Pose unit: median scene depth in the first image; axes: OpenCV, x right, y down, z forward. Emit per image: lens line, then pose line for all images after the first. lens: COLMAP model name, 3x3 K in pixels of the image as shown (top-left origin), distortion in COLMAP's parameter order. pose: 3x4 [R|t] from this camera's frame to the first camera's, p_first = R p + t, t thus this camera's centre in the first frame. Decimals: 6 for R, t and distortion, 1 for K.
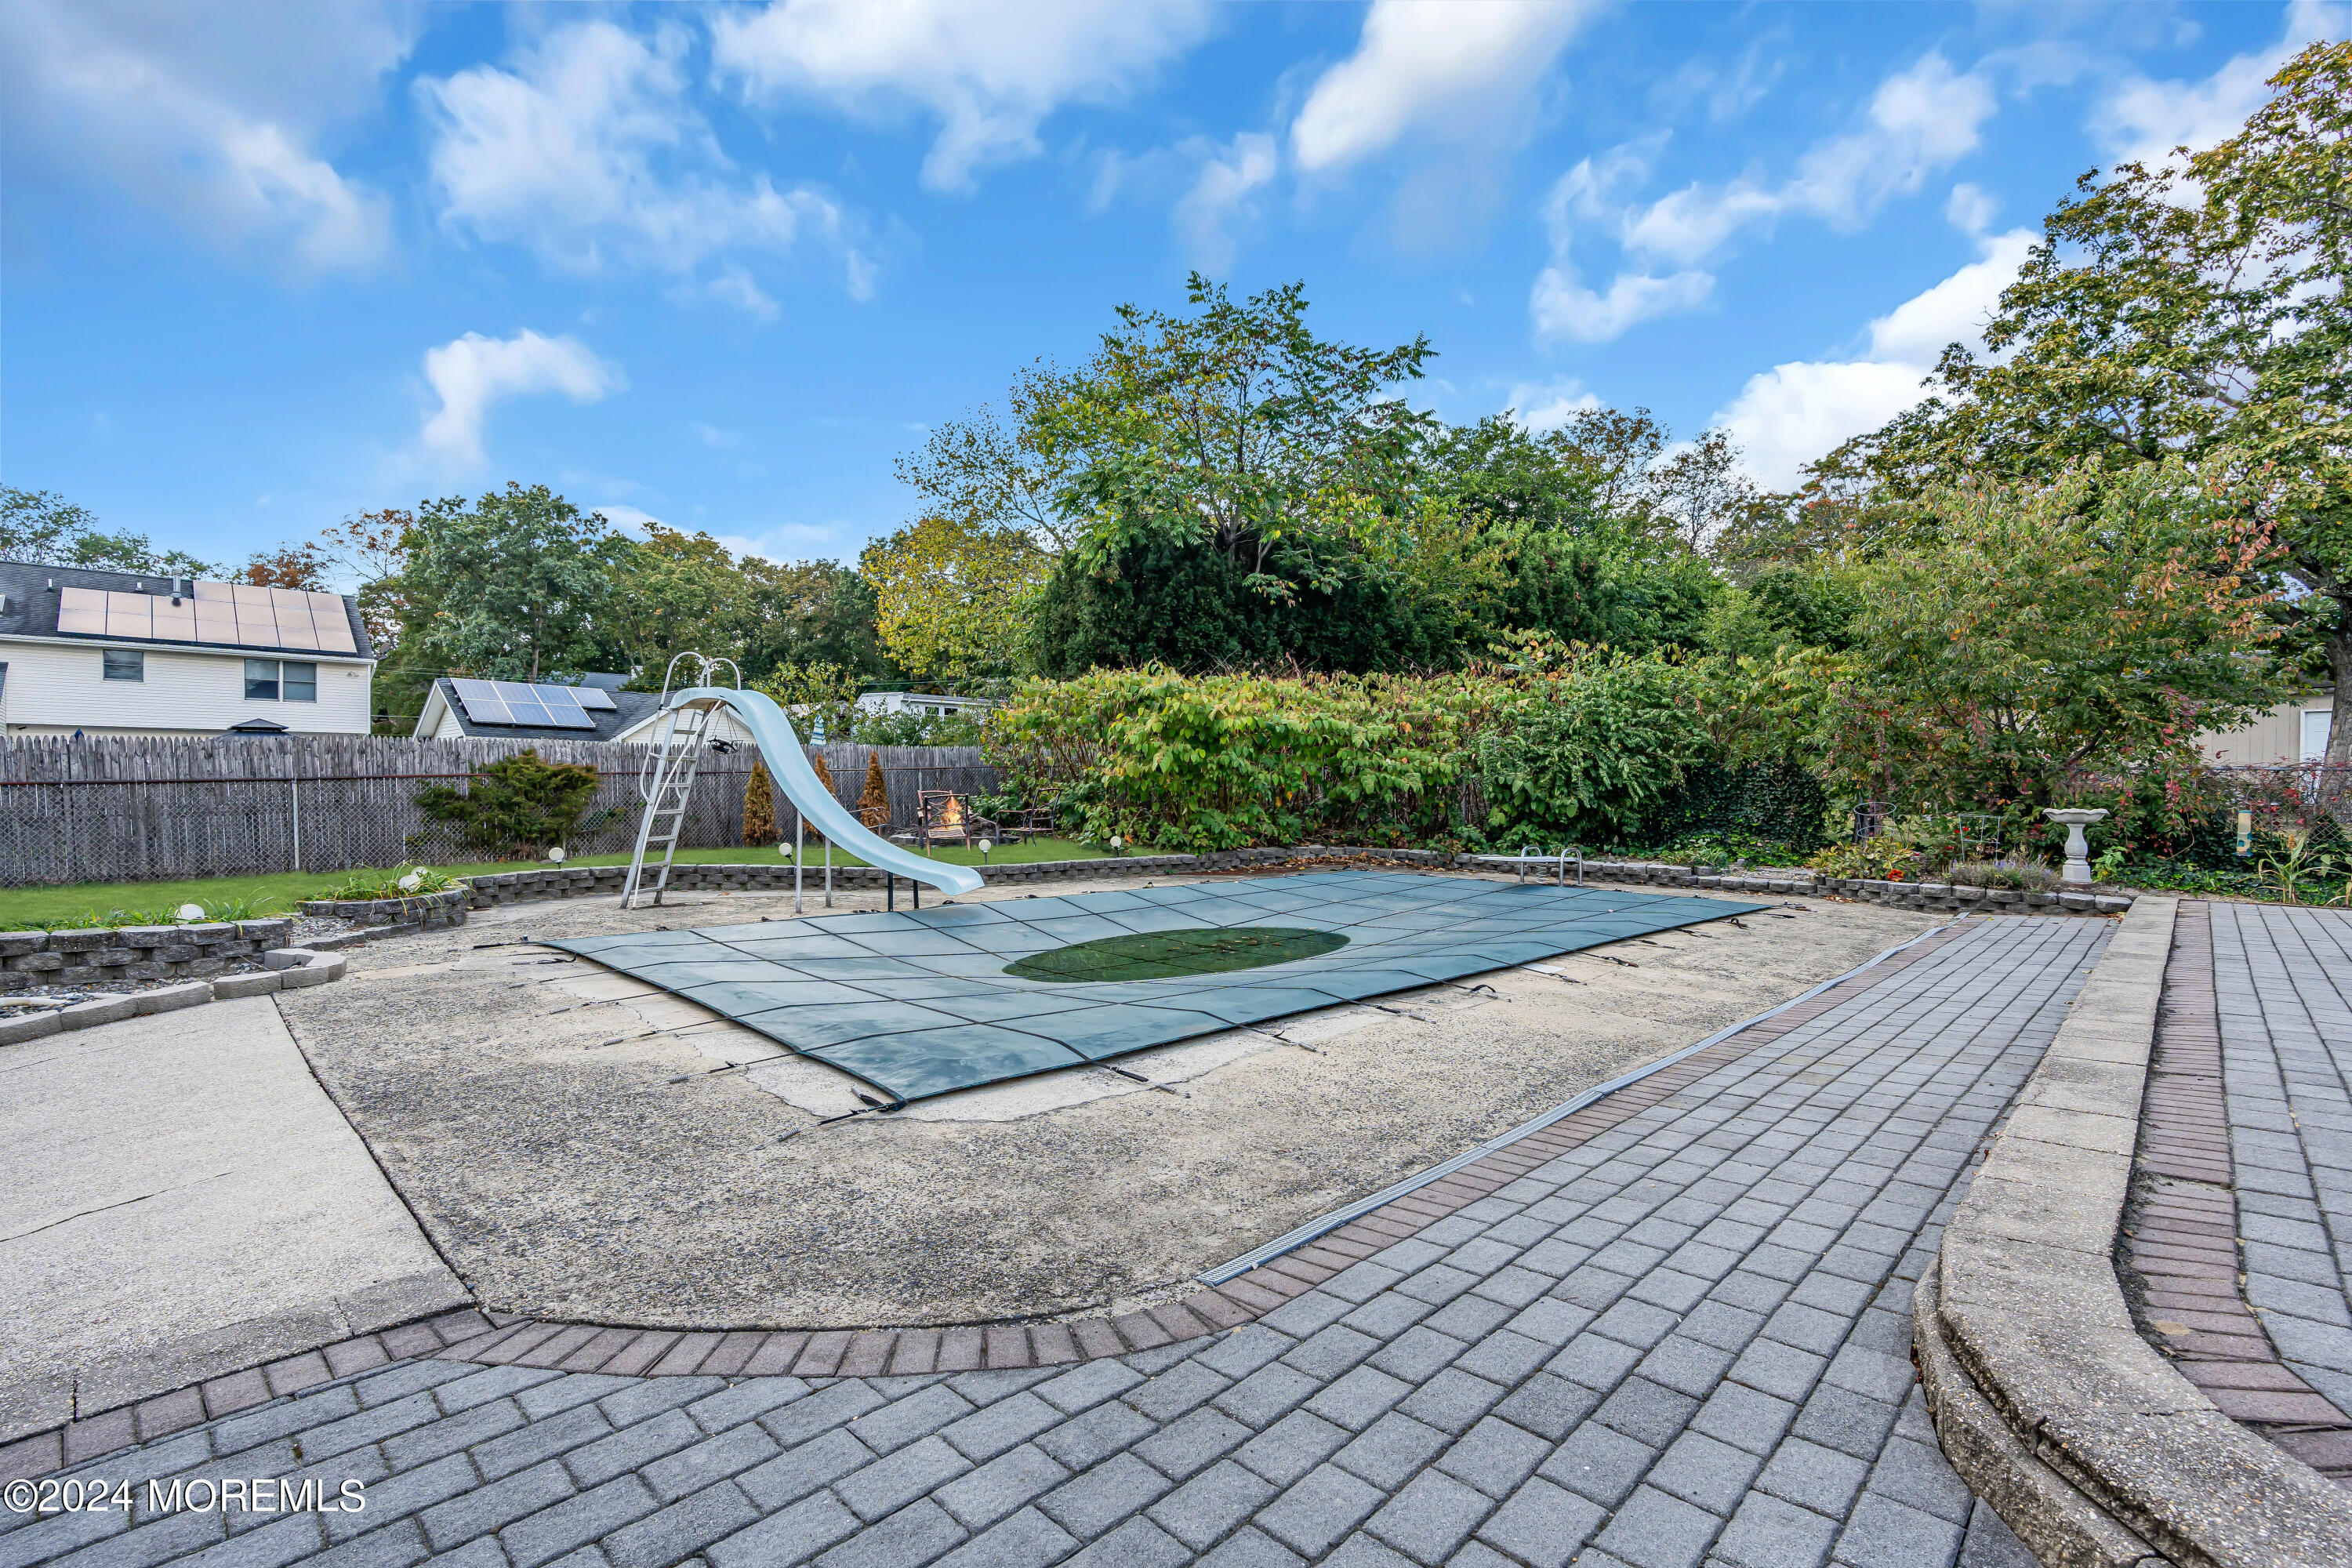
lens RADIAL K [[1070.3, 0, 1169.1], [0, 1070.3, 782.1], [0, 0, 1]] dist [-0.006104, 0.003499]
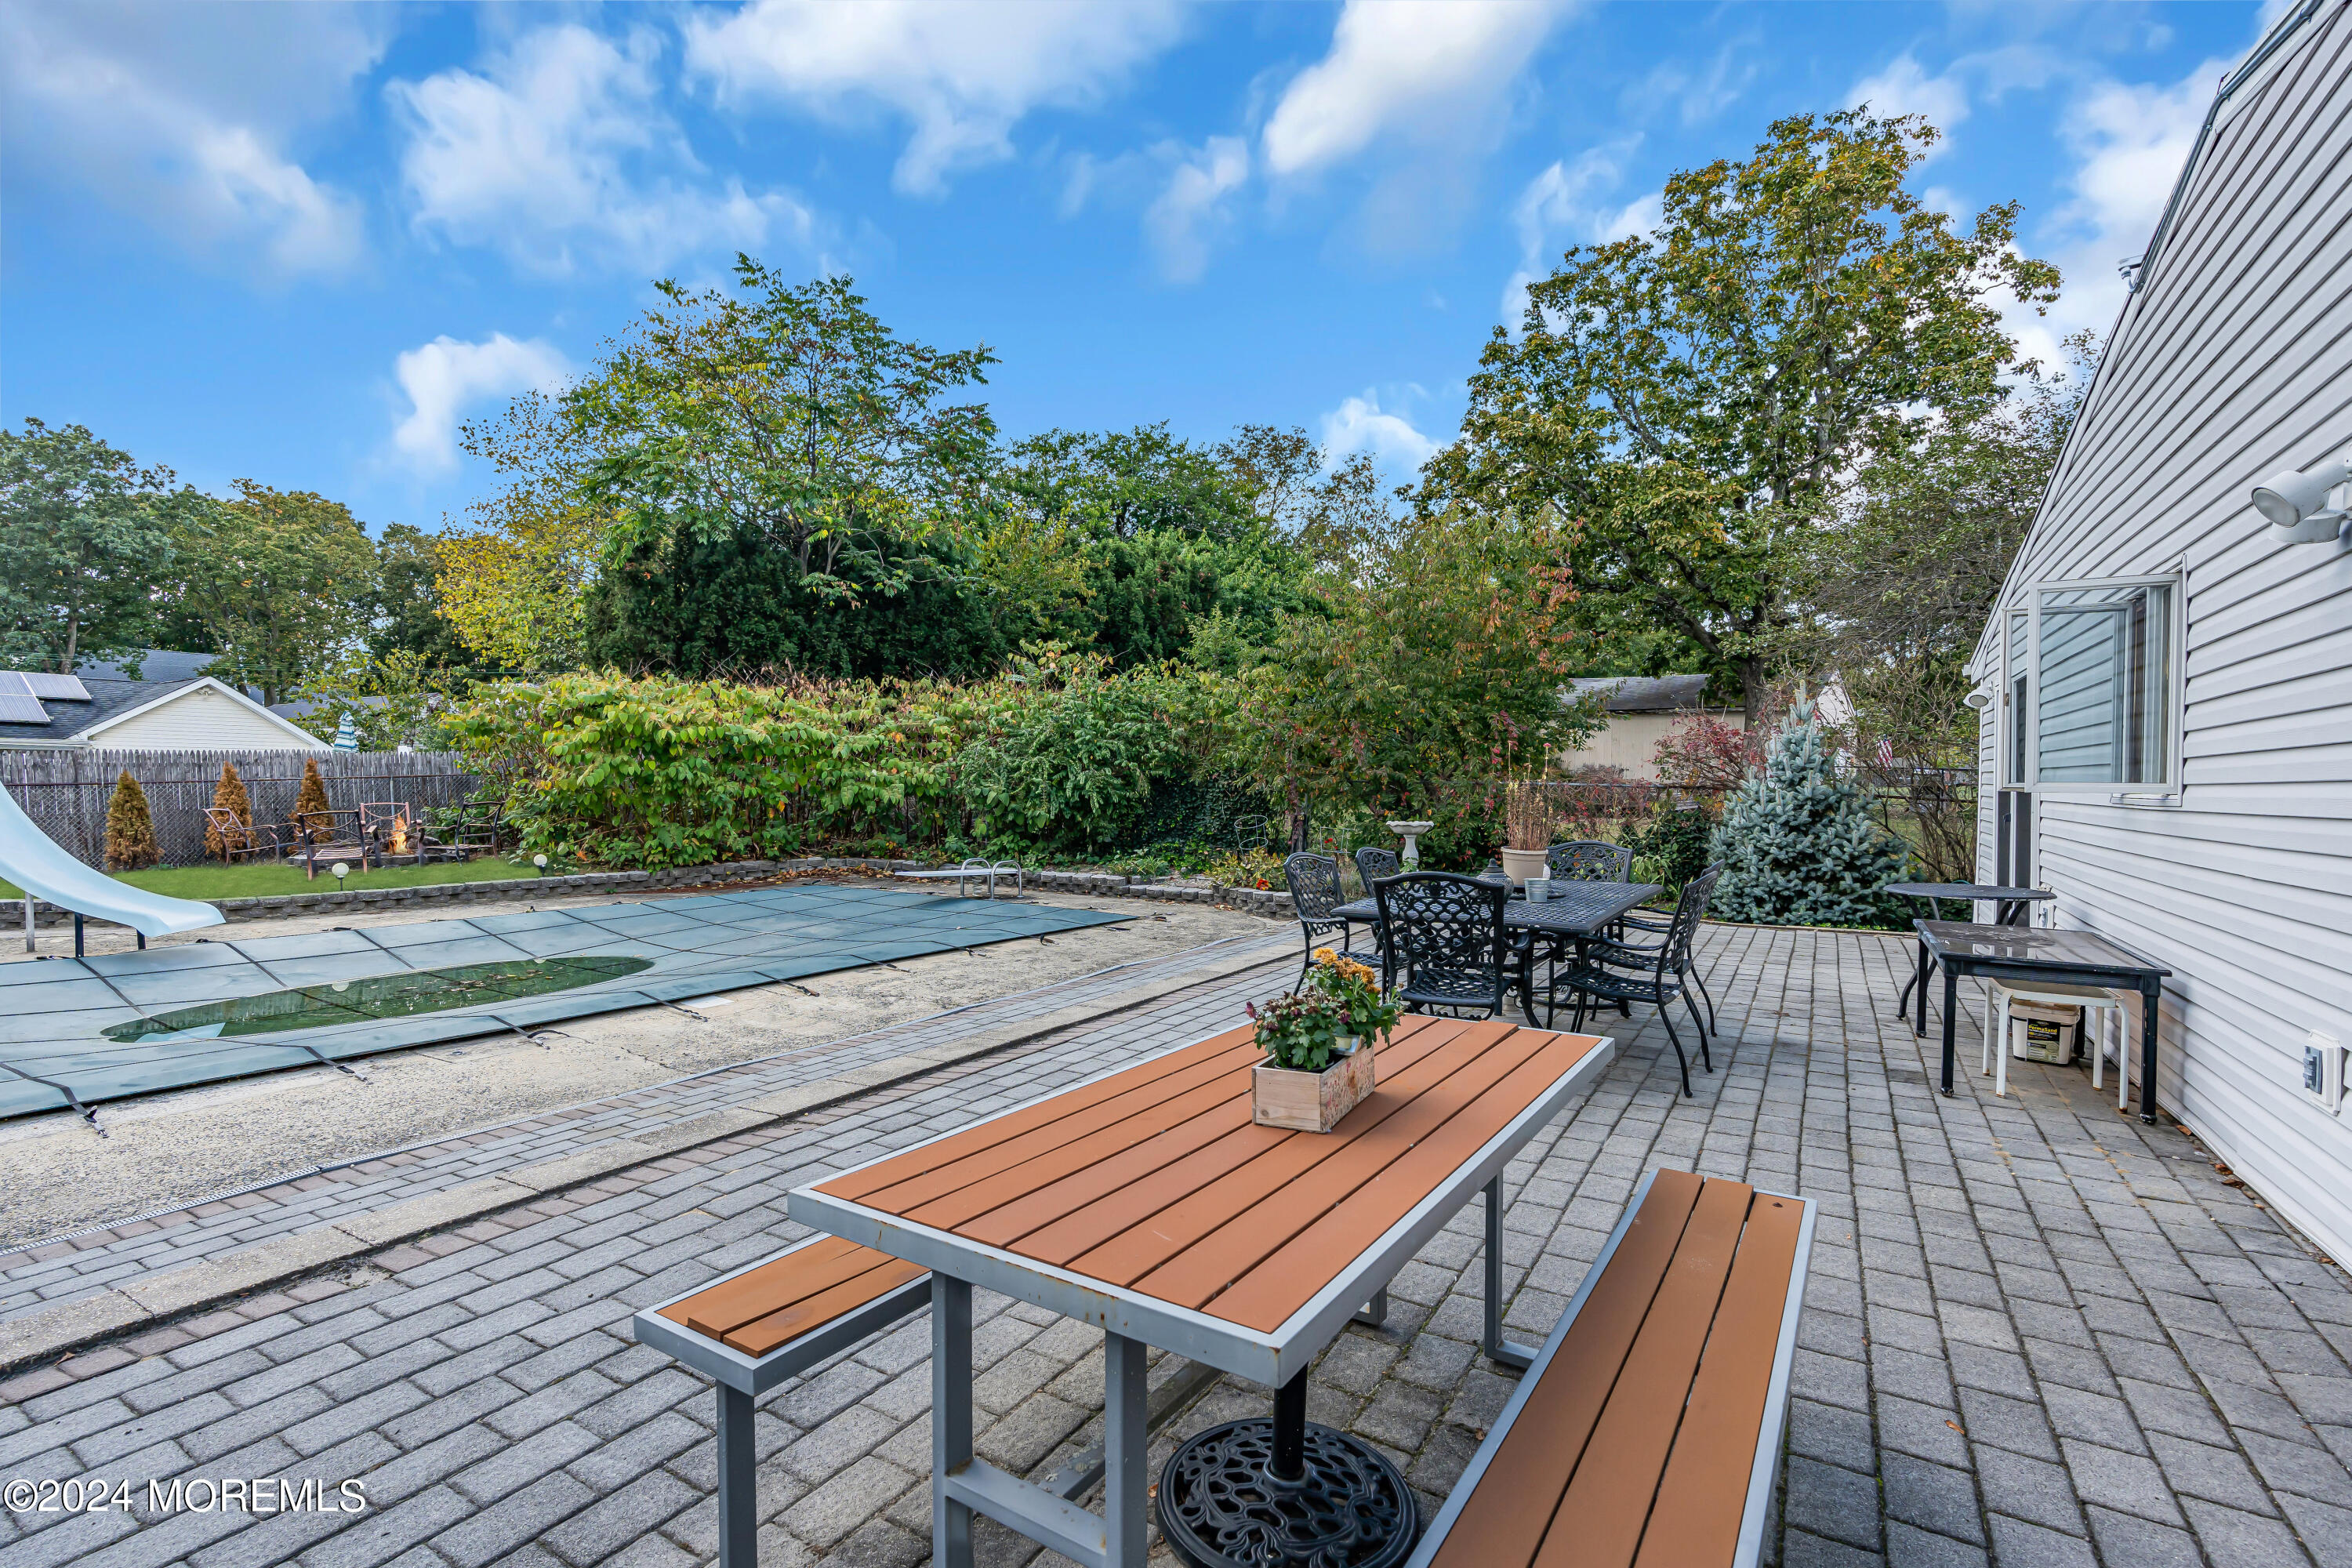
lens RADIAL K [[1070.3, 0, 1190.5], [0, 1070.3, 782.3], [0, 0, 1]] dist [-0.006104, 0.003499]
pose [[0.975550, -0.001613, 0.219771, 0.238708], [0.000123, 0.999977, 0.006794, -0.014652], [-0.219777, -0.006601, 0.975528, -0.023462]]
